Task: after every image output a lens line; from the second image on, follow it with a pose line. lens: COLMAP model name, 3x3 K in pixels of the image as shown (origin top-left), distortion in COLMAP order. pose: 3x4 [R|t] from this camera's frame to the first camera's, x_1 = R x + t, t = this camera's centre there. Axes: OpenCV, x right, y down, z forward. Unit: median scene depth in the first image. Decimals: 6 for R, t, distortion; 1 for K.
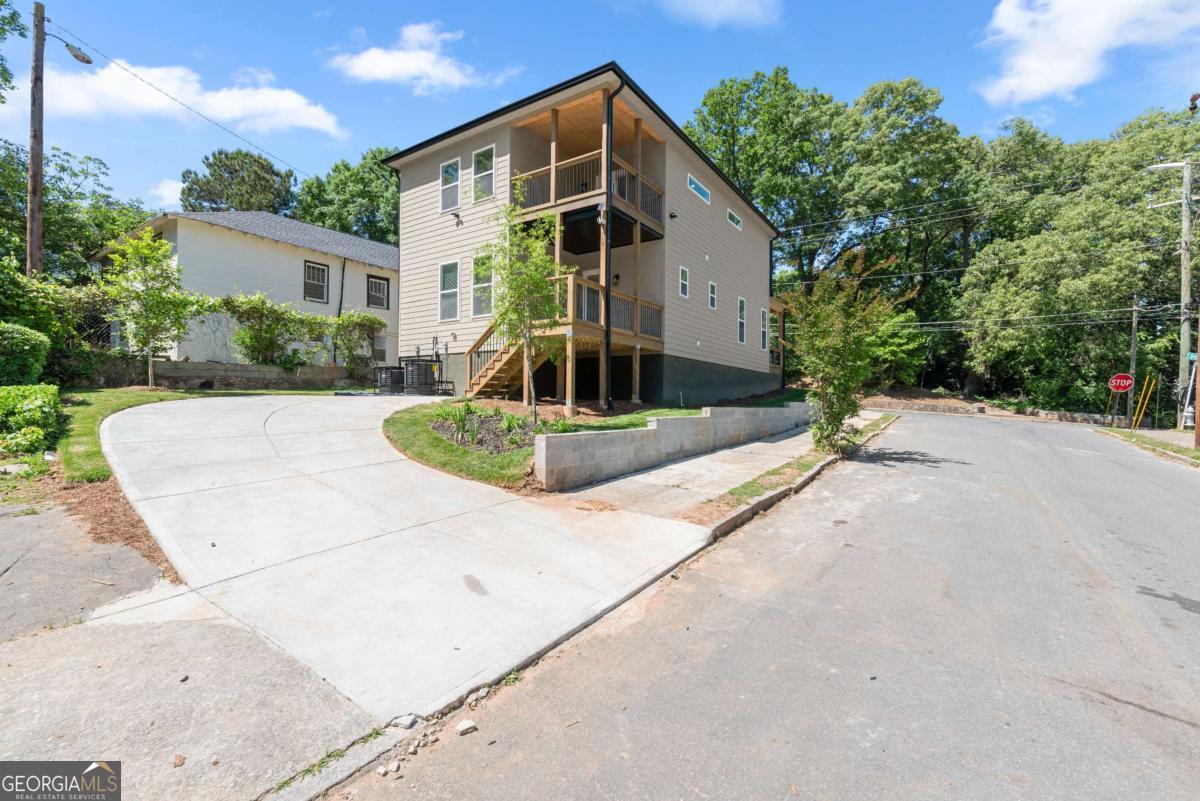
lens RADIAL K [[522.0, 0, 596.4], [0, 522.0, 383.1], [0, 0, 1]] dist [-0.001642, -0.000157]
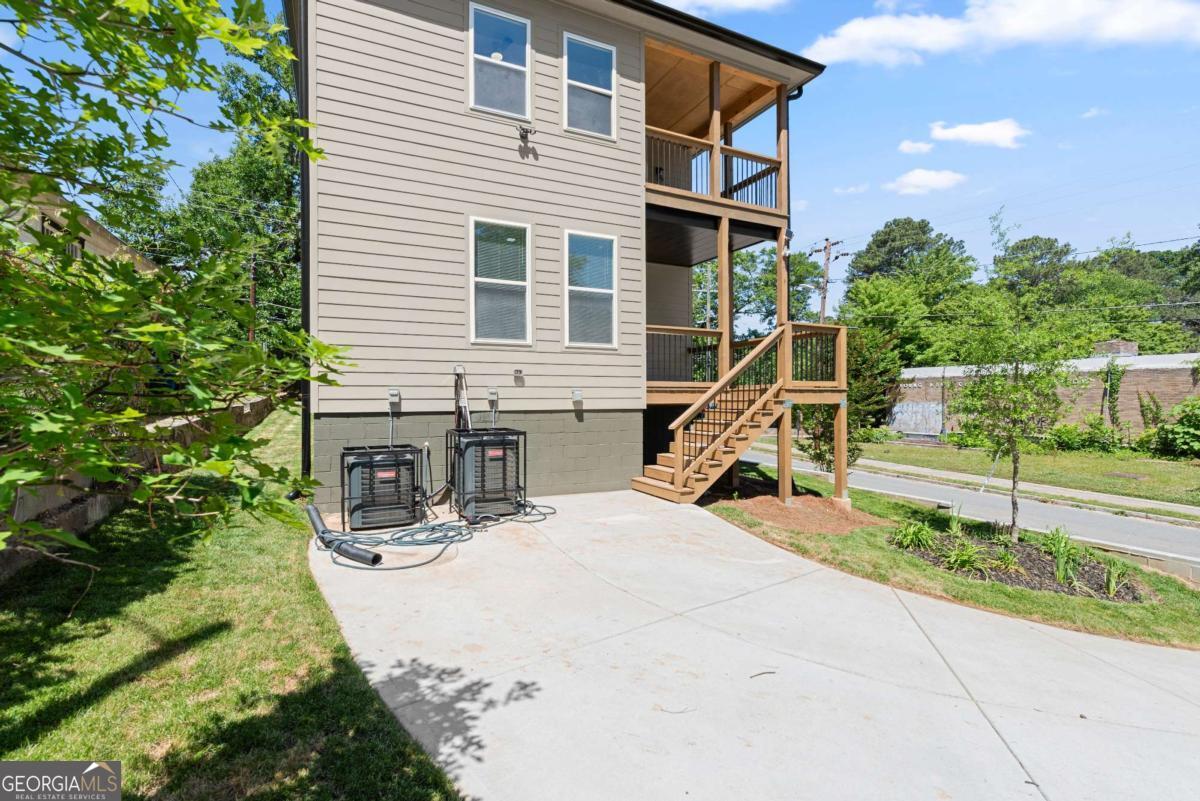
lens RADIAL K [[522.0, 0, 596.4], [0, 522.0, 383.1], [0, 0, 1]] dist [-0.001642, -0.000157]
pose [[0.507249, 0.015703, 0.861656, -0.658880], [-0.020422, 0.999772, -0.006198, -0.082194], [-0.861557, -0.014452, 0.507454, 0.685257]]
